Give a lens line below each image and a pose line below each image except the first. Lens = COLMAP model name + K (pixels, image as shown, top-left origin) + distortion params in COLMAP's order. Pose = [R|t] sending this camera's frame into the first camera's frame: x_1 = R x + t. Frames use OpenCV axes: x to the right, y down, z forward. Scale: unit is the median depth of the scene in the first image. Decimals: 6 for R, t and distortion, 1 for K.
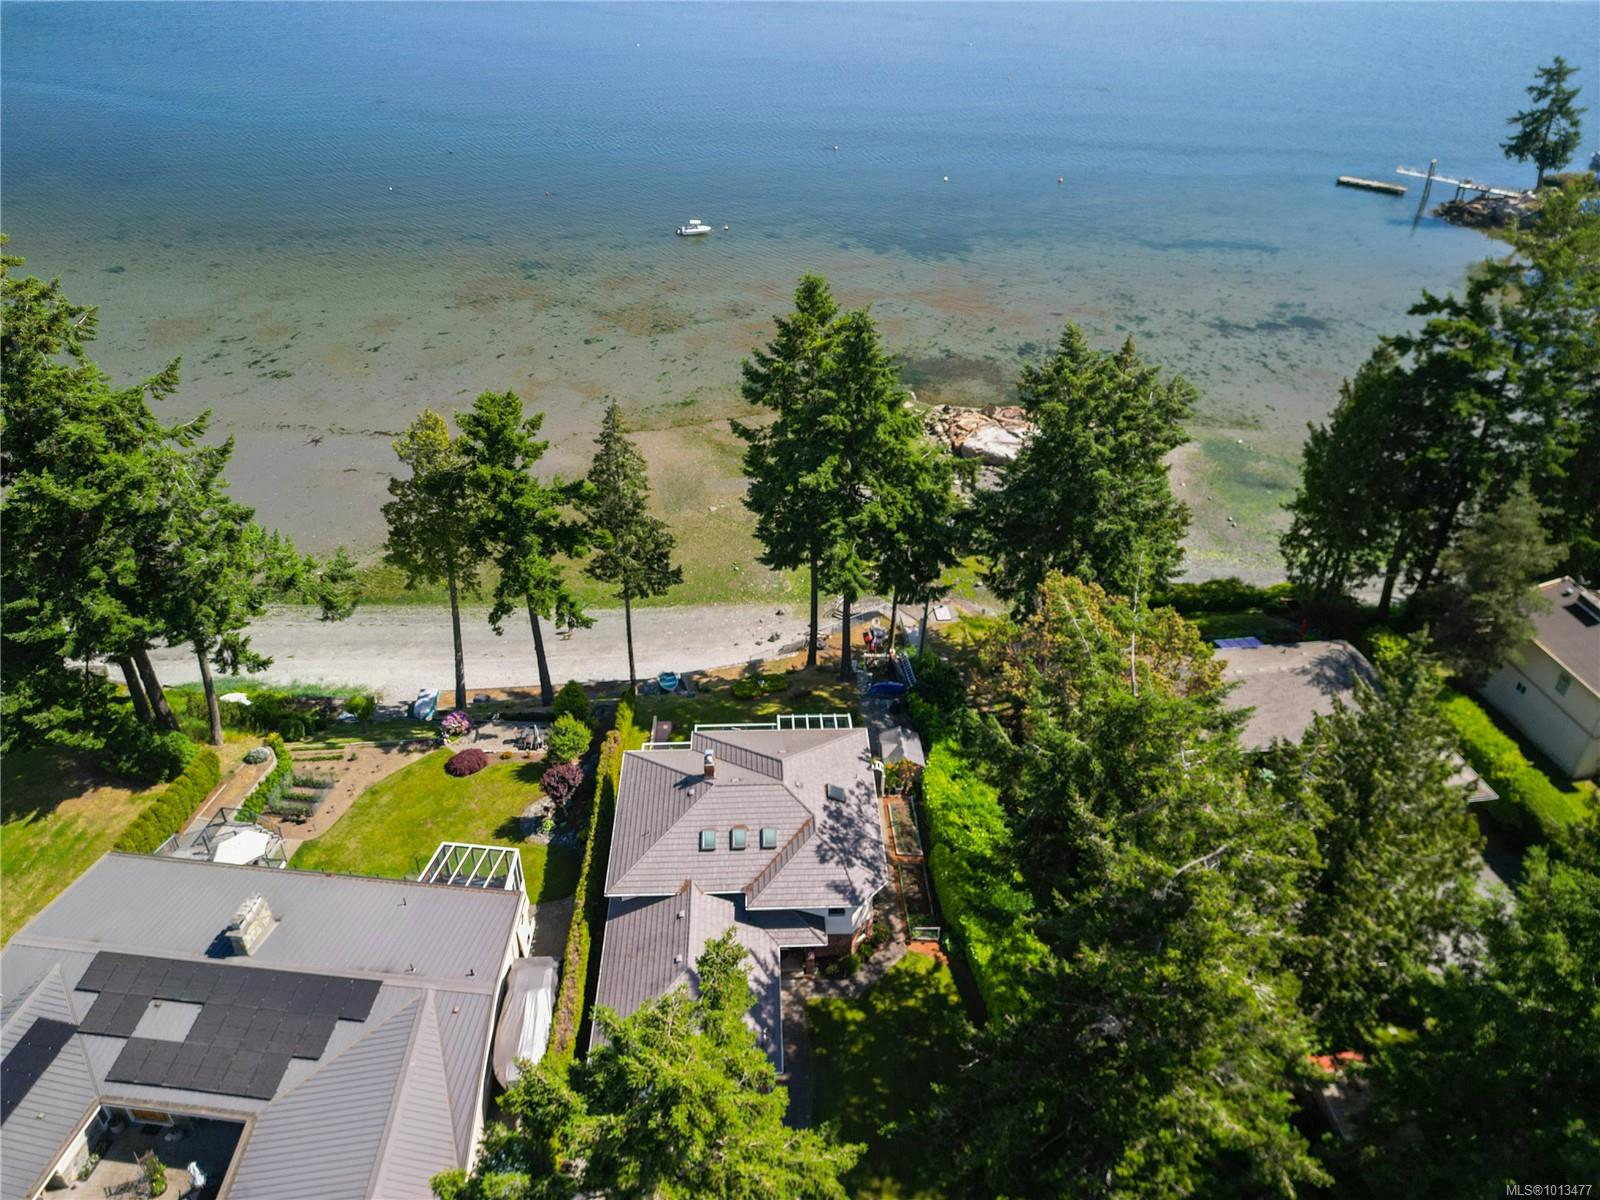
lens RADIAL K [[1116.2, 0, 802.9], [0, 1116.2, 591.5], [0, 0, 1]] dist [0.100338, -0.105774]
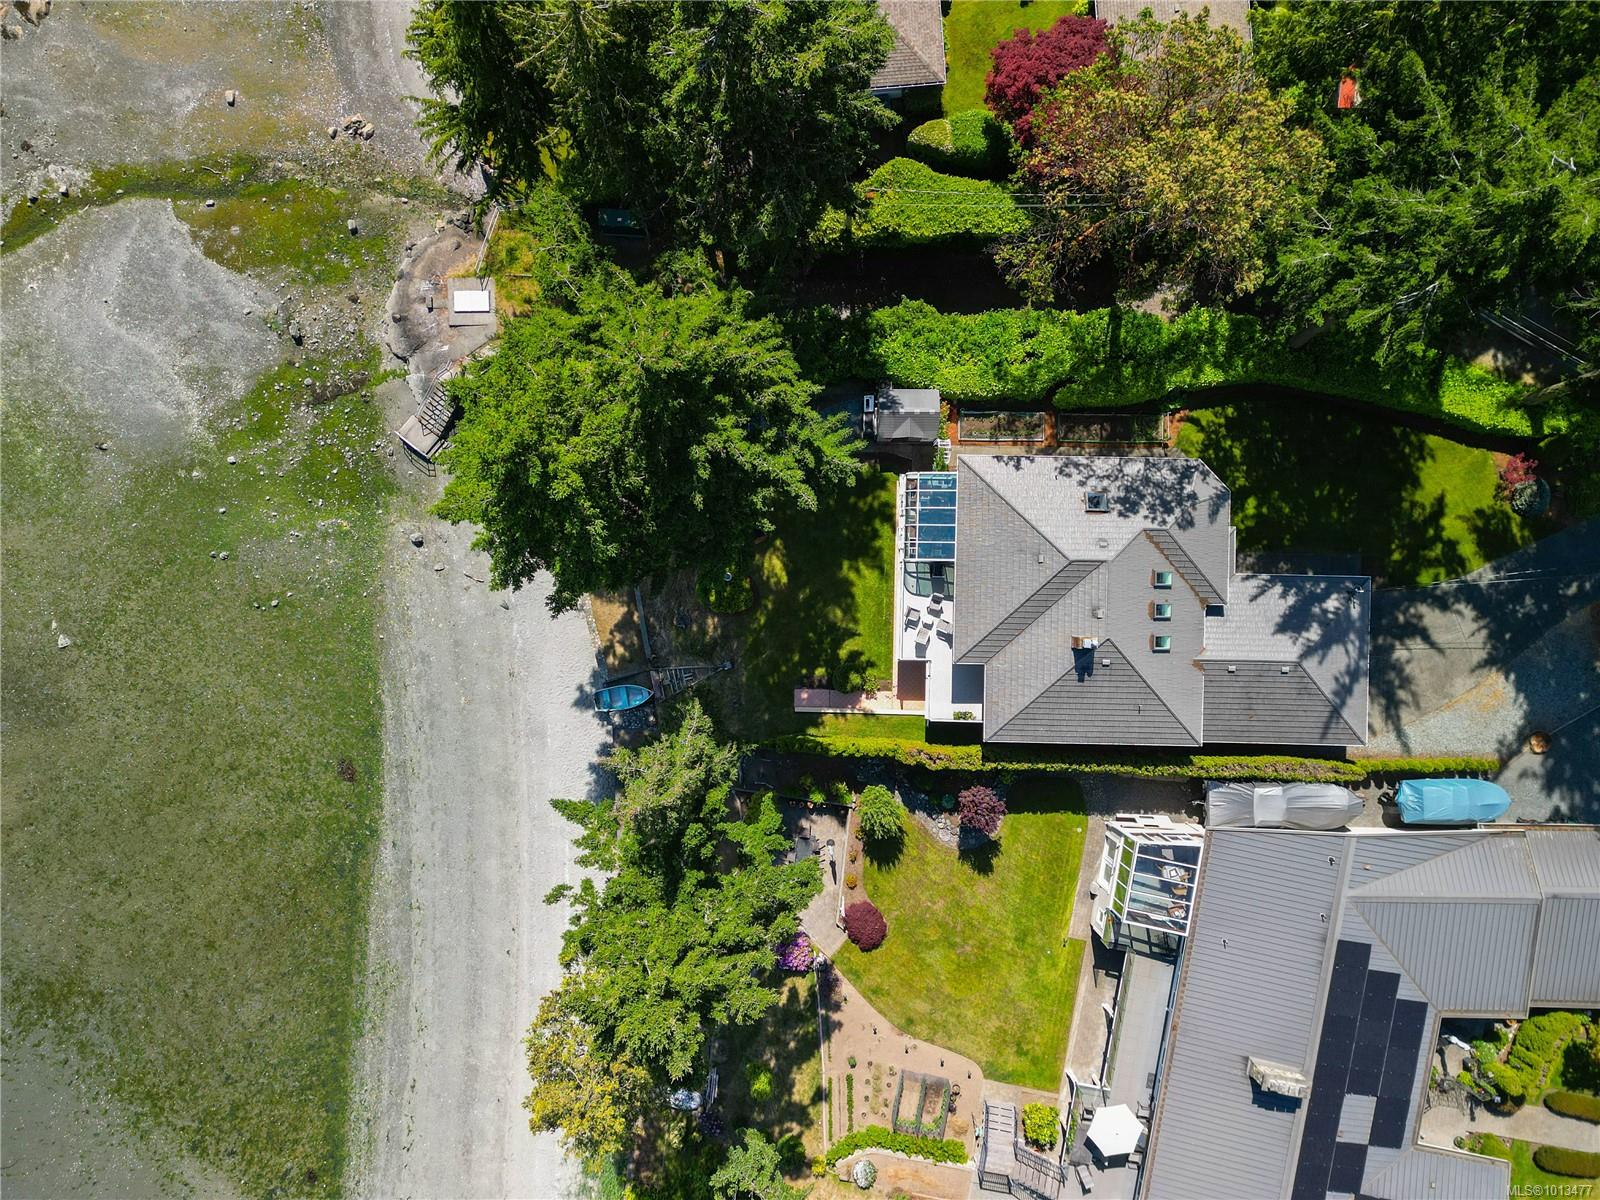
lens RADIAL K [[1116.2, 0, 802.9], [0, 1116.2, 591.5], [0, 0, 1]] dist [0.100338, -0.105774]
pose [[0.065060, -0.997830, -0.010088, -0.050591], [0.526225, 0.025718, 0.849957, -0.738387], [-0.847853, -0.060607, 0.526756, 0.750607]]
